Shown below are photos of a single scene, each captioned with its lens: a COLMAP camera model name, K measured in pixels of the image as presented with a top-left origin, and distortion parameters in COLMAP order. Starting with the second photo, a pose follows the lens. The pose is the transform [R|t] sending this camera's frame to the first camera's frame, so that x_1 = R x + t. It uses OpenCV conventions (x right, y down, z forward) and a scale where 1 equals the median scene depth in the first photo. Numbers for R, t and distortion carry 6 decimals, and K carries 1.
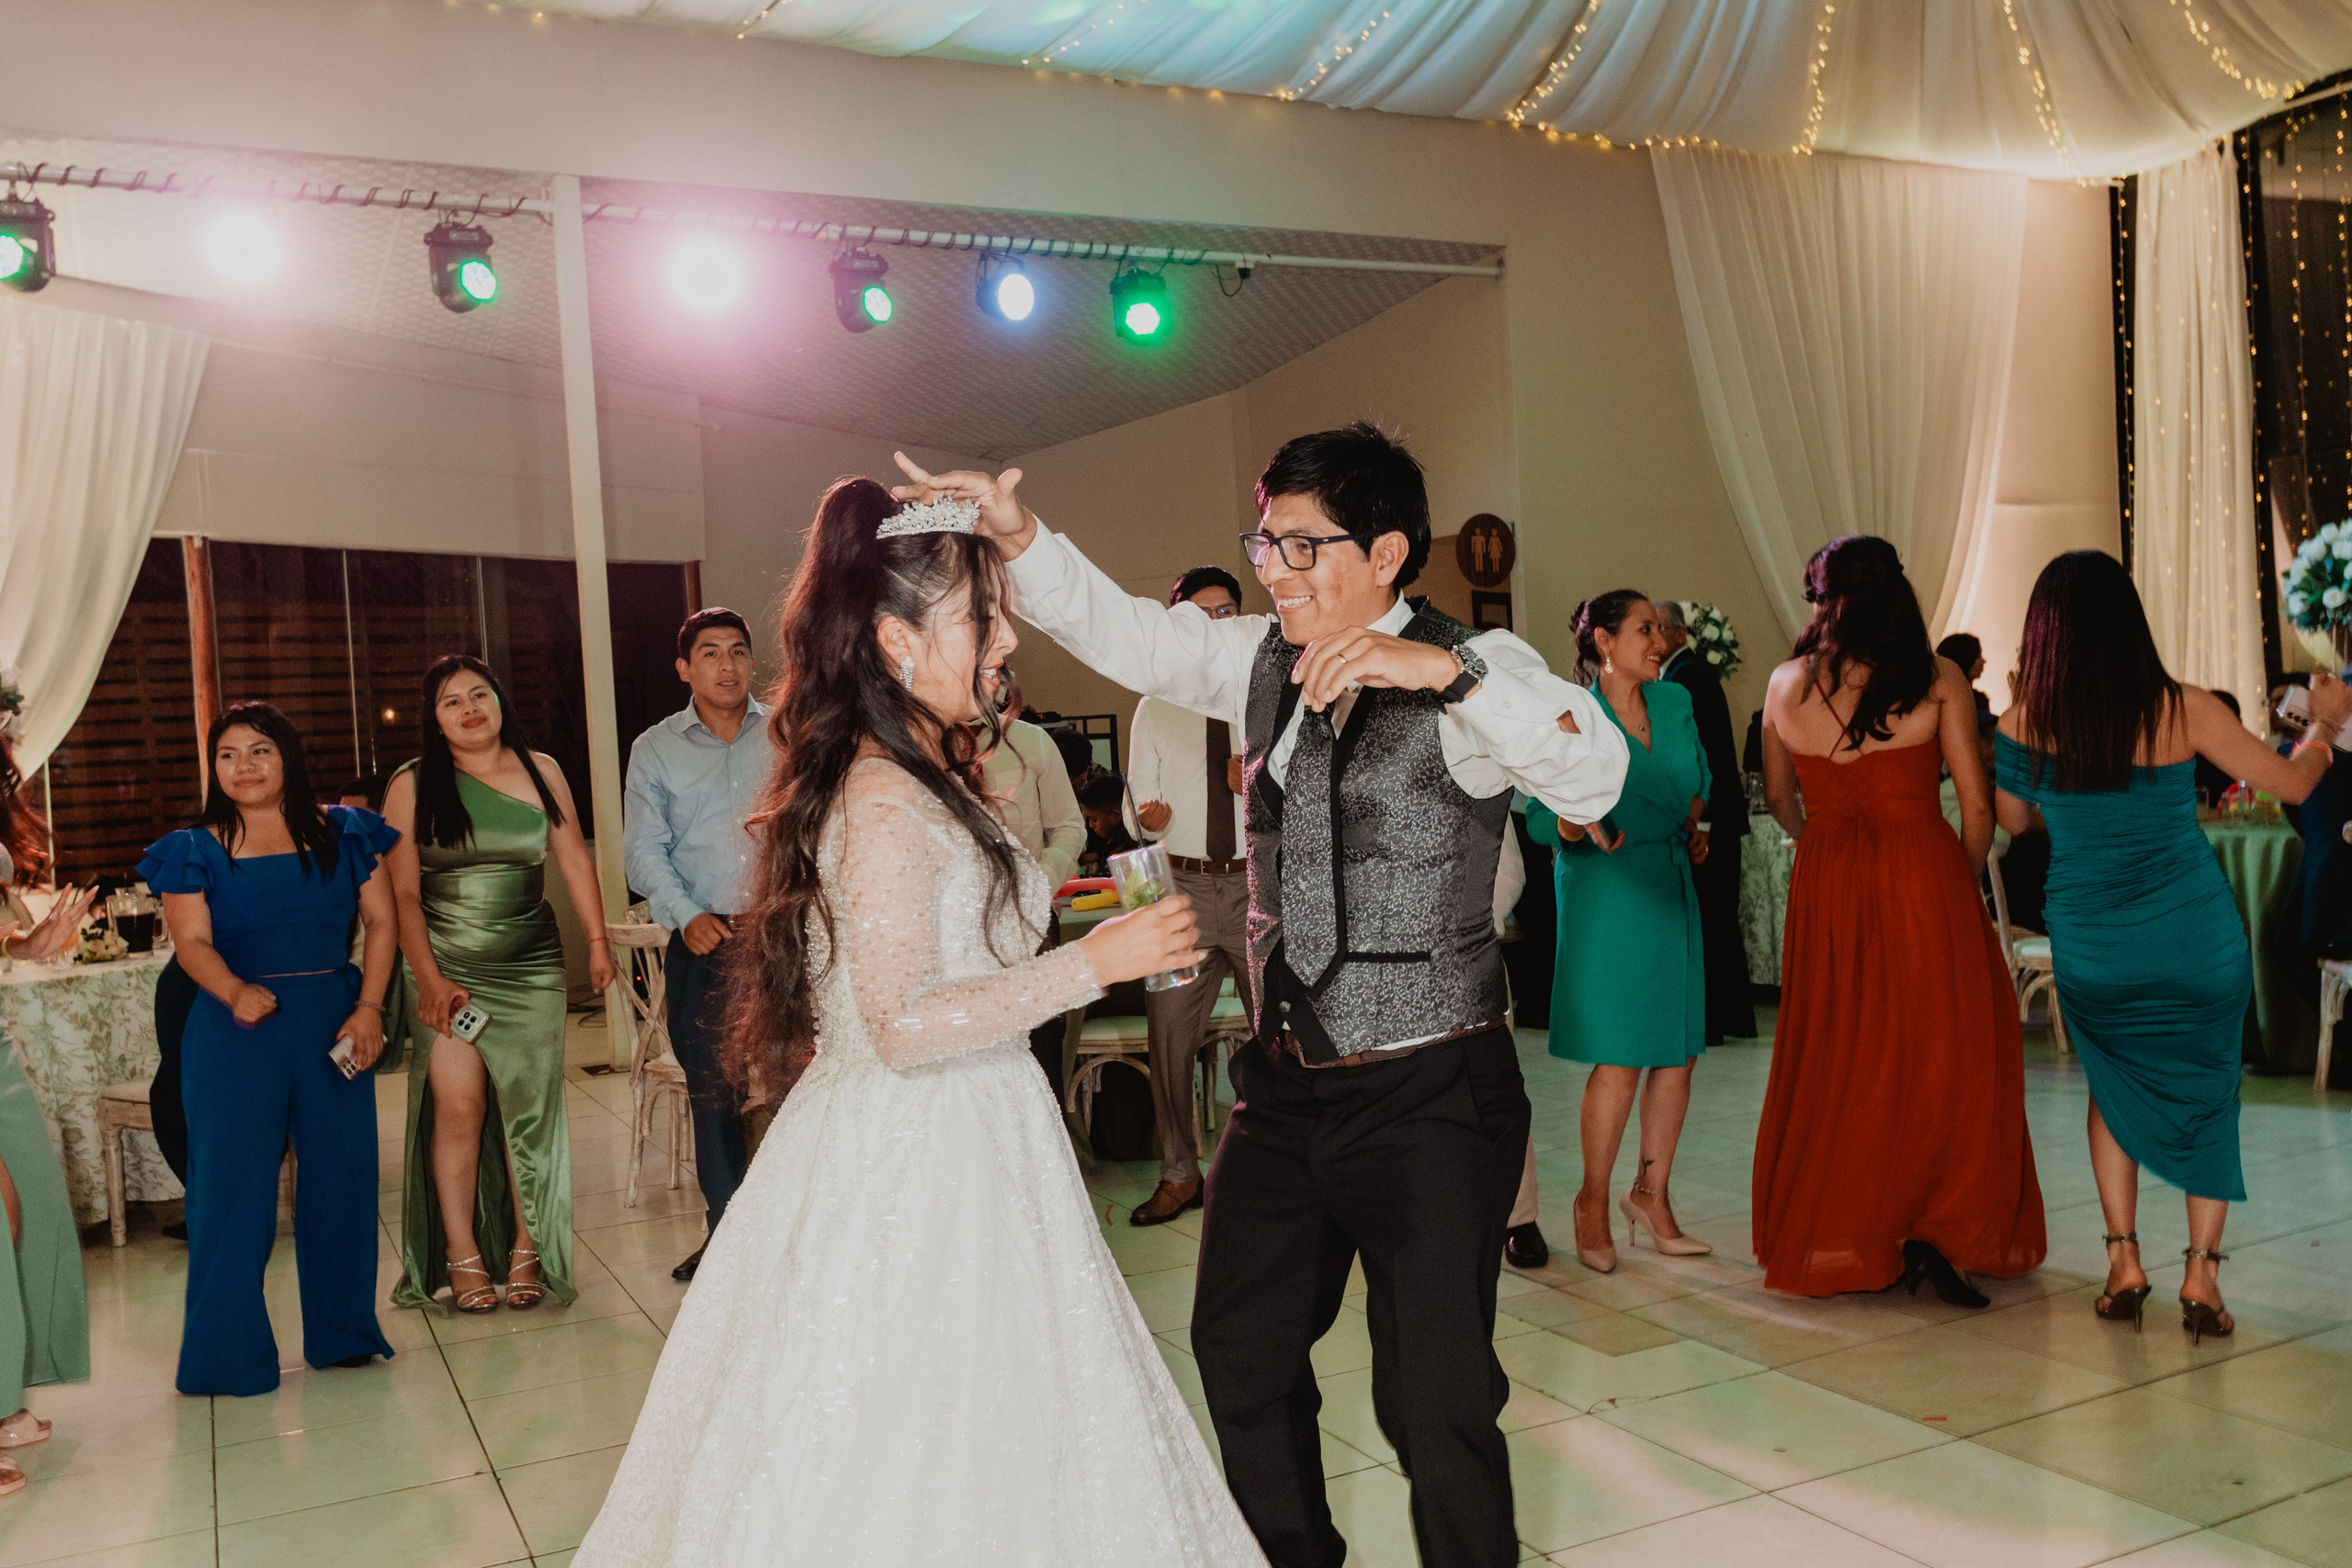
lens RADIAL K [[1951.4, 0, 1177.3], [0, 1951.4, 792.8], [0, 0, 1]] dist [0.018001, 0.016998]
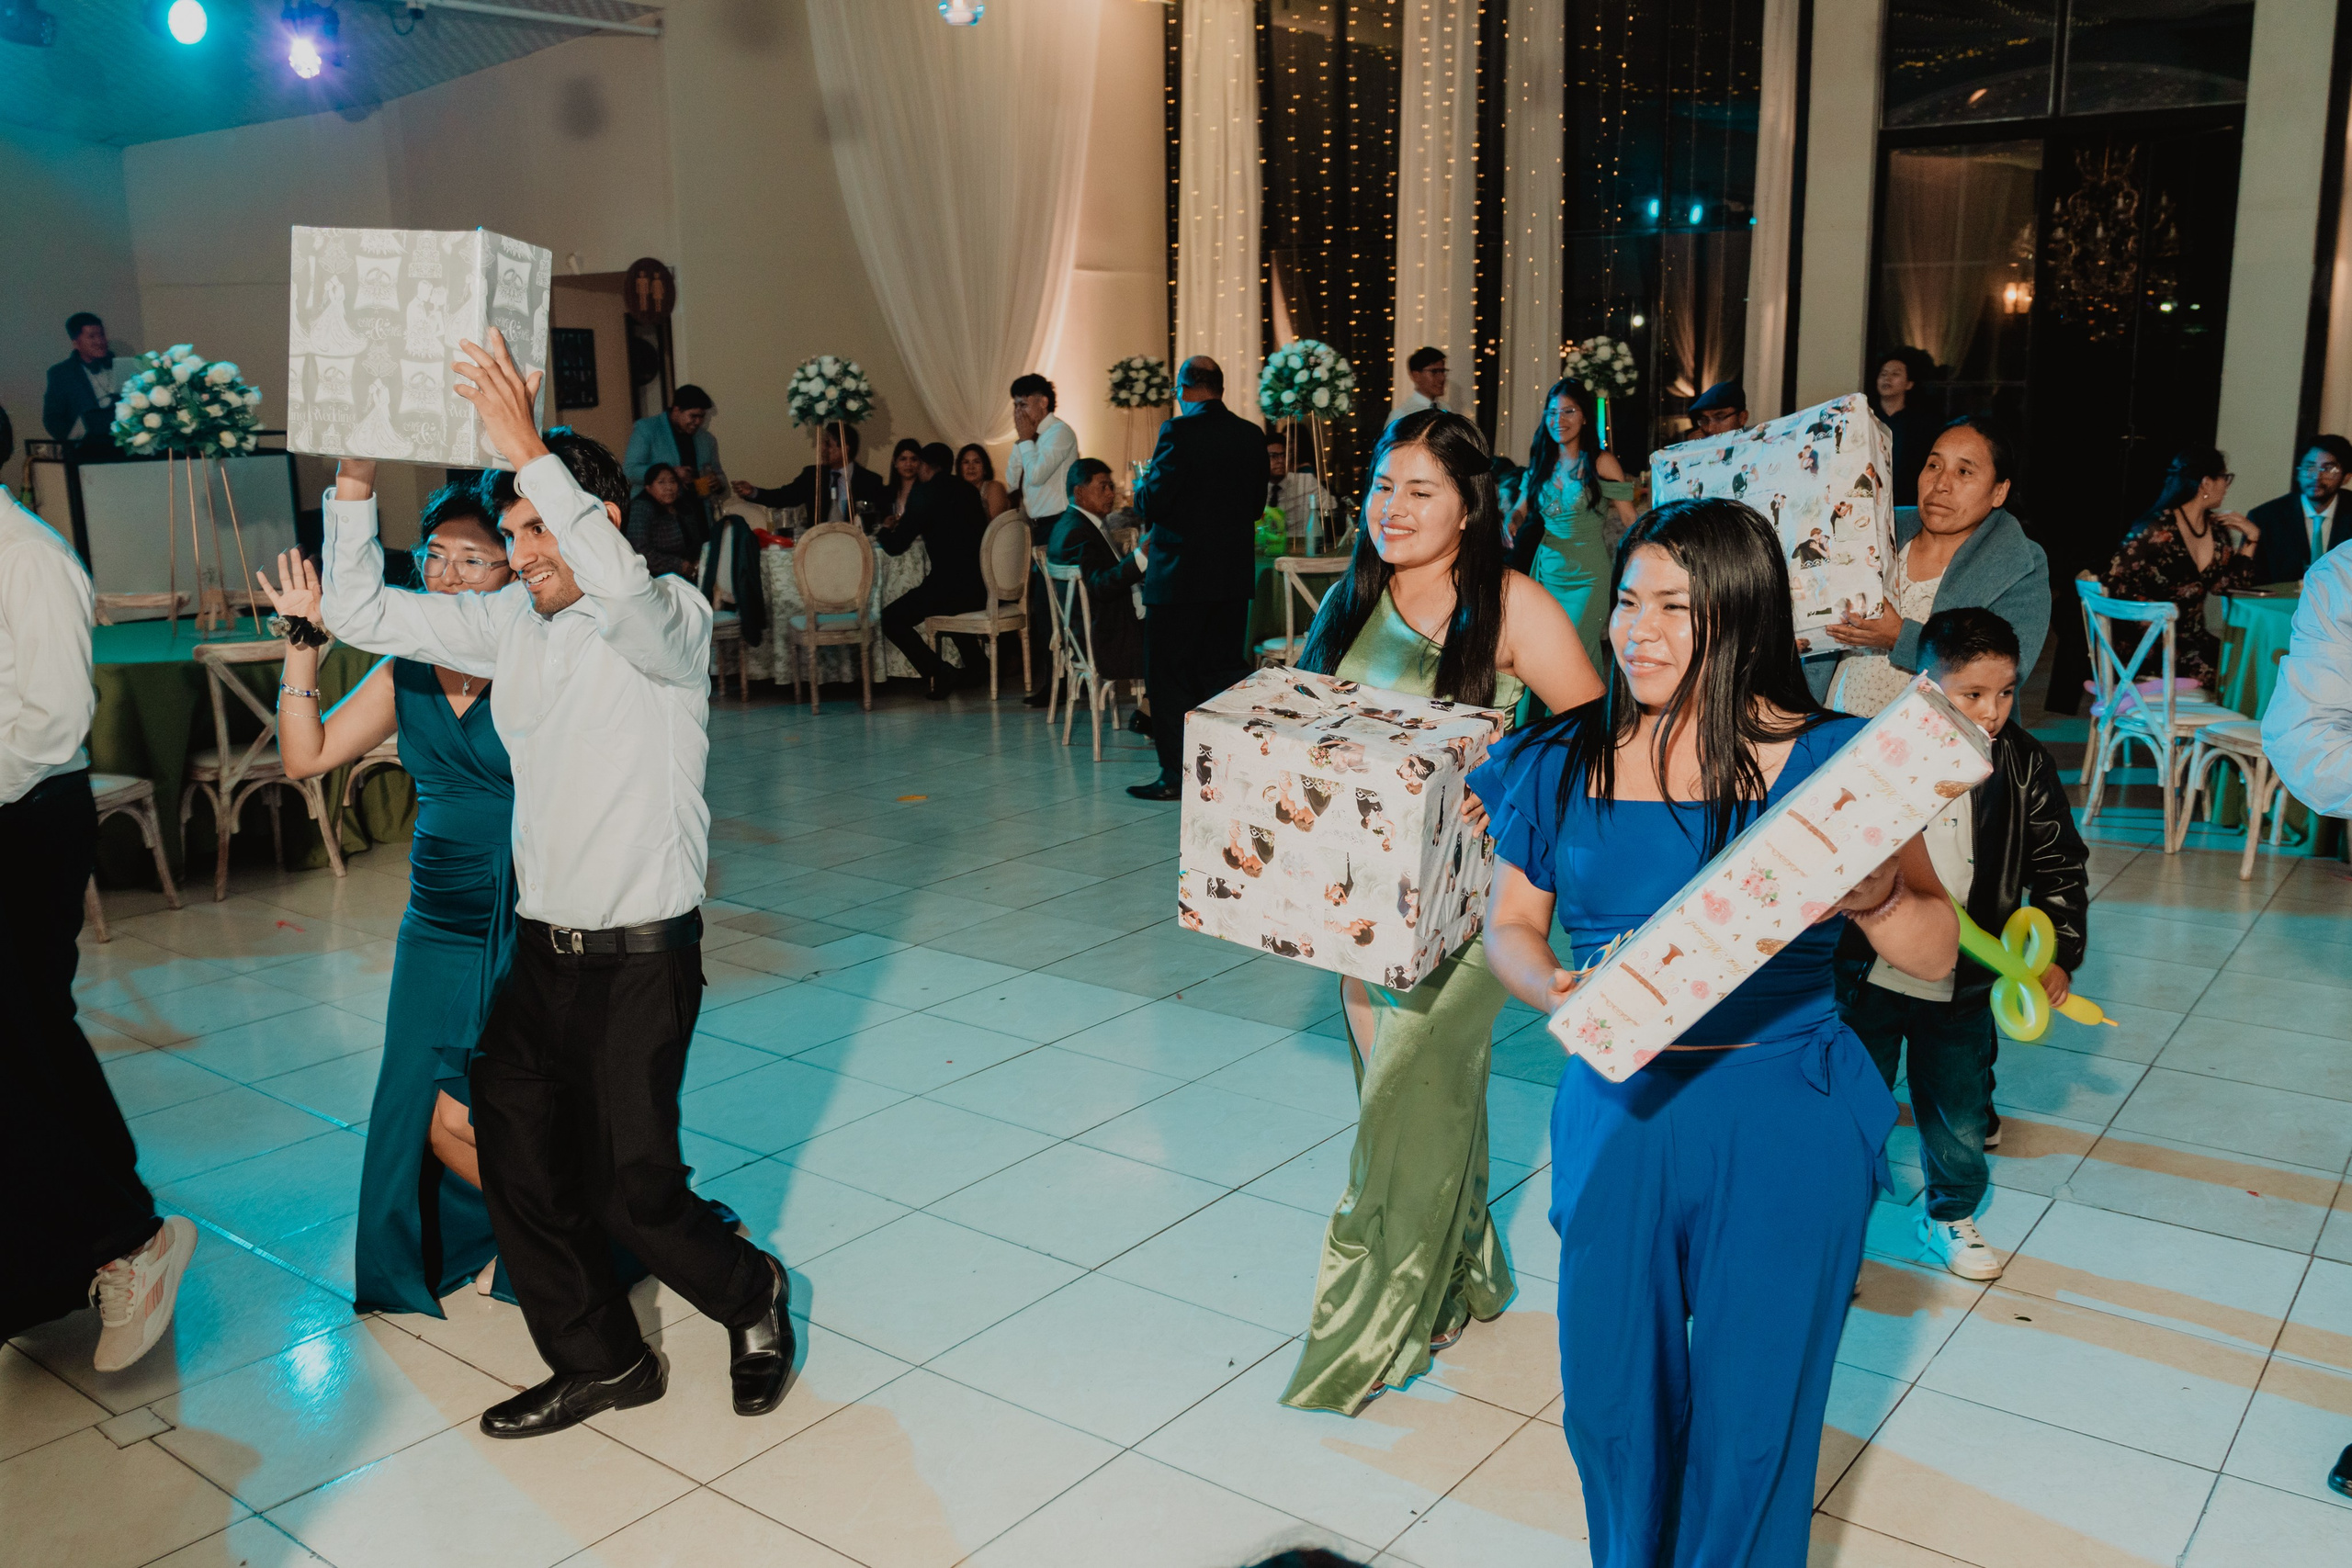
lens RADIAL K [[1937.3, 0, 1176.0], [0, 1937.3, 784.0], [0, 0, 1]] dist [-0.054100, 0.044655]
pose [[0.901850, -0.046054, 0.429588, -0.060605], [-0.022553, 0.987929, 0.153256, -0.024244], [-0.431460, -0.147902, 0.889925, -0.158144]]
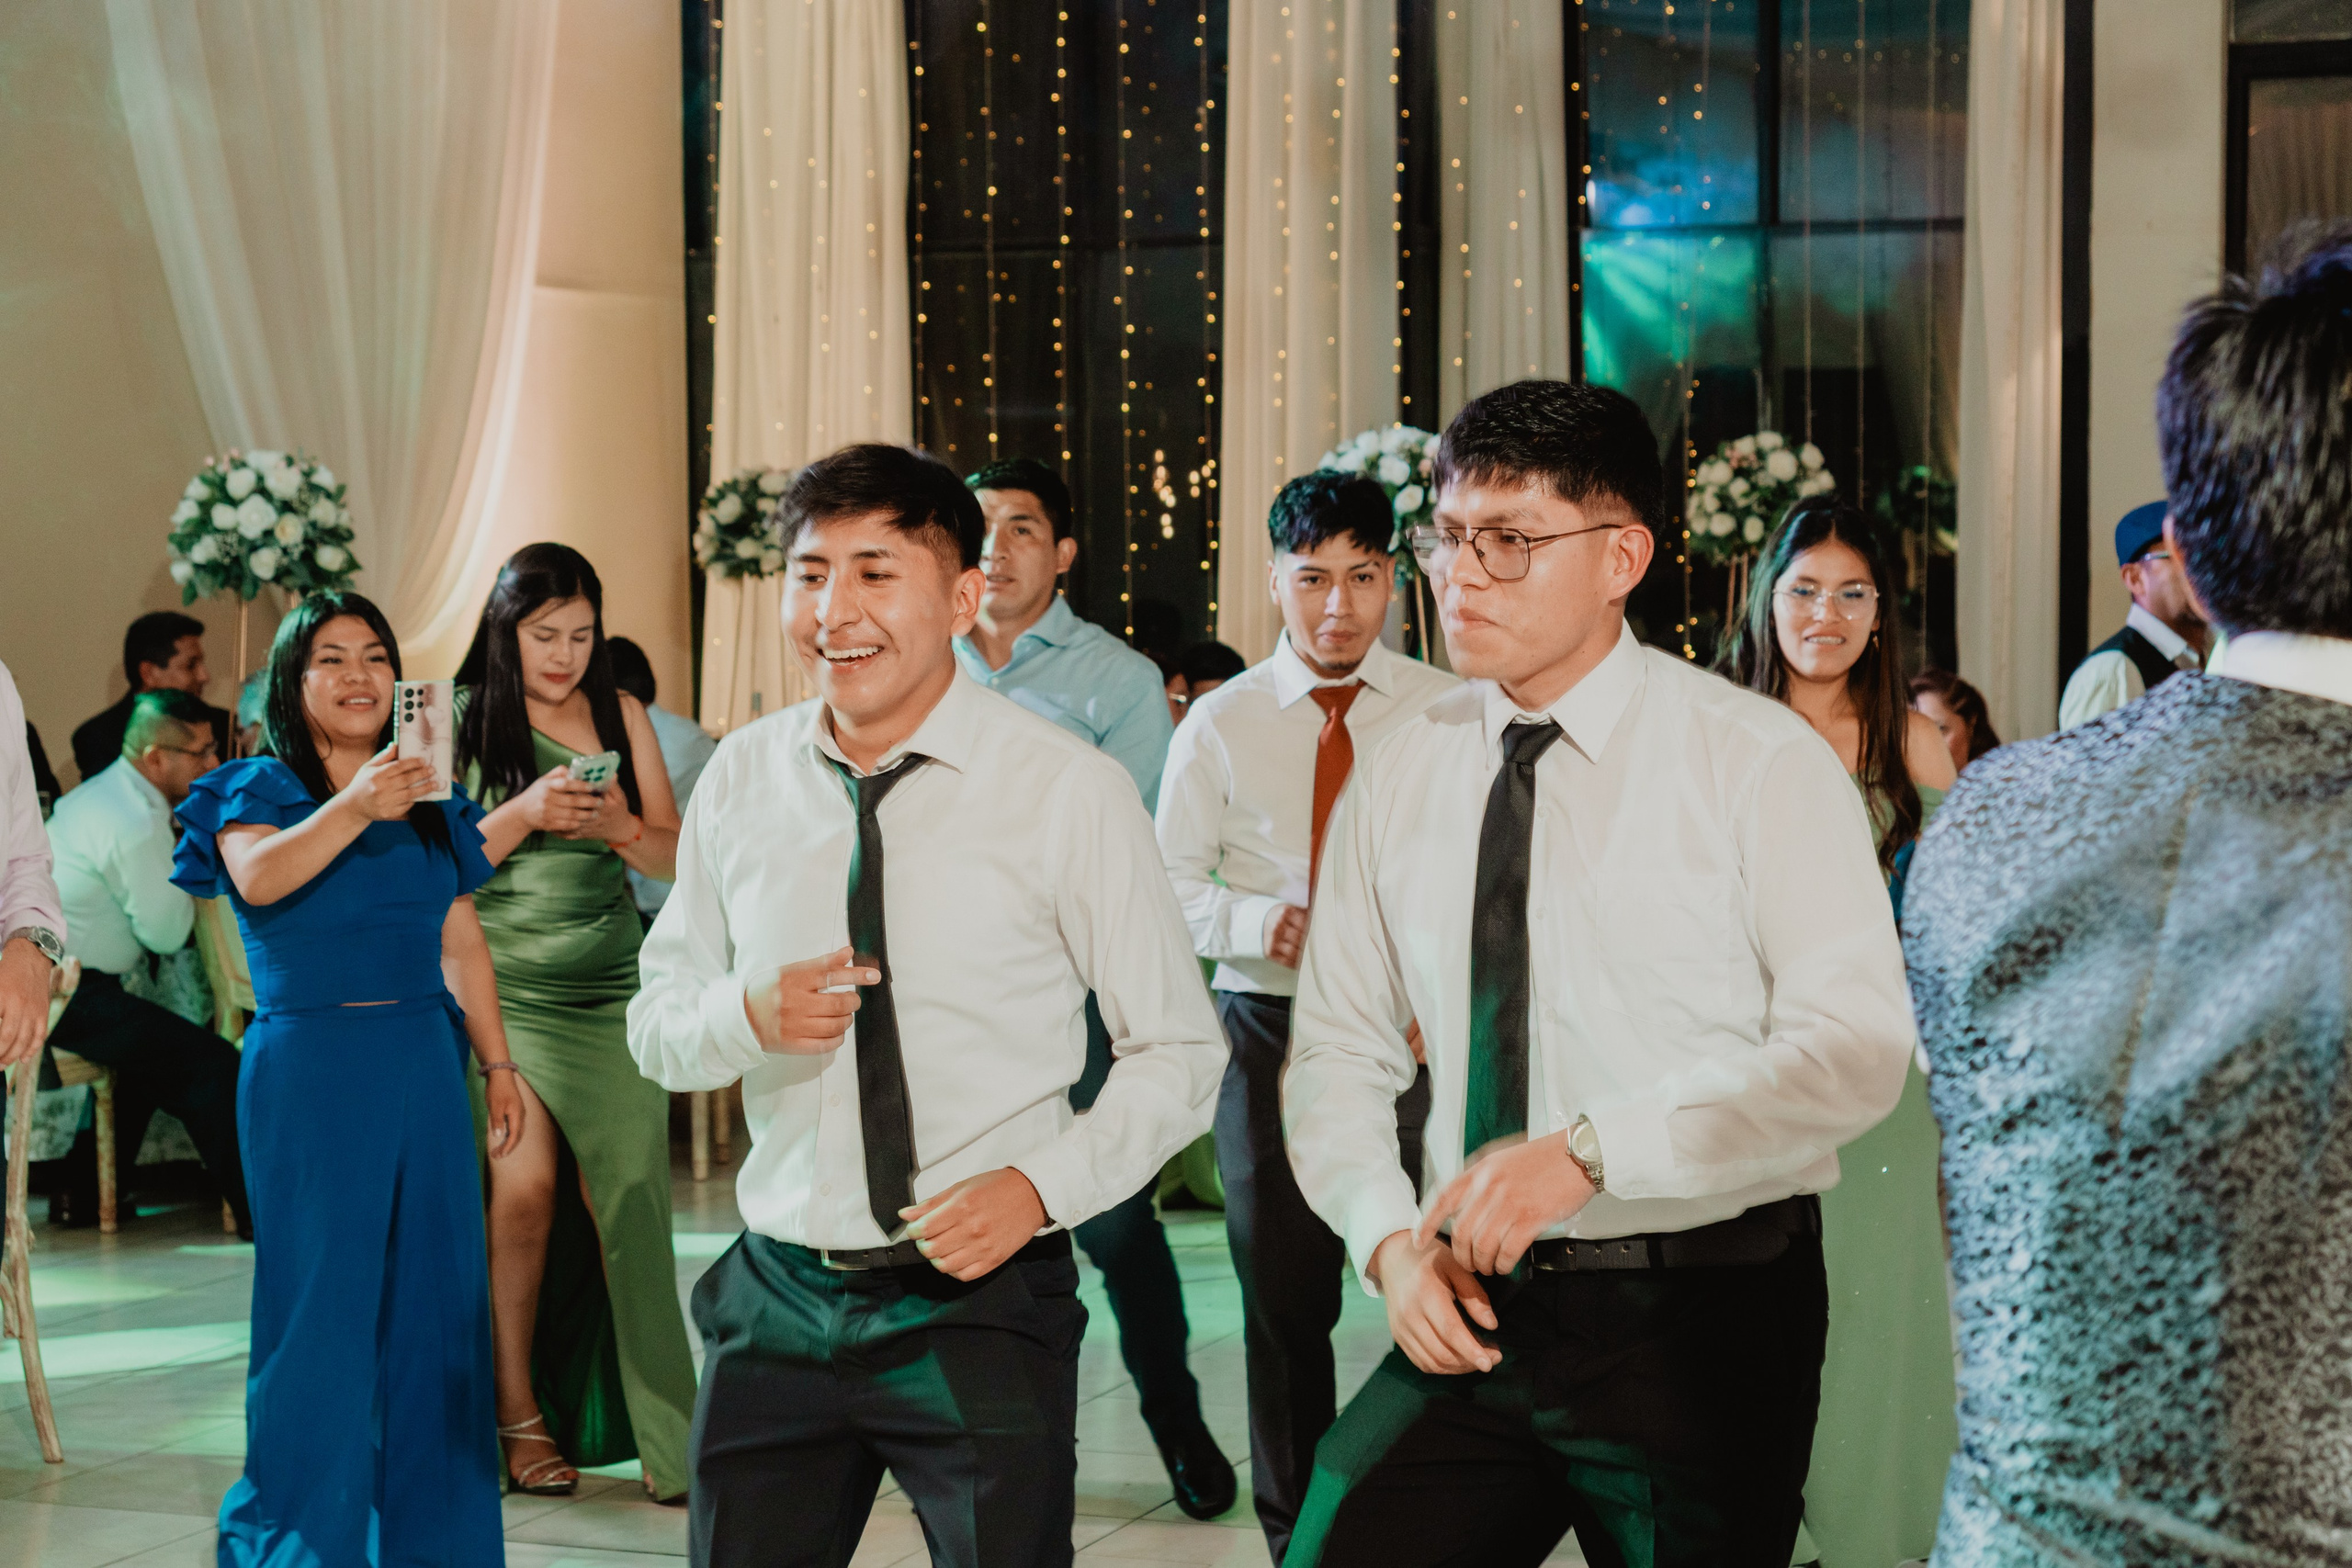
lens RADIAL K [[4435.6, 0, 1176.0], [0, 4435.6, 784.0], [0, 0, 1]] dist [0.039611, -0.120930]
pose [[0.758376, 0.014379, 0.651659, -0.330641], [-0.013229, 0.999890, -0.006668, -0.001099], [-0.651683, -0.003564, 0.758483, -0.086938]]
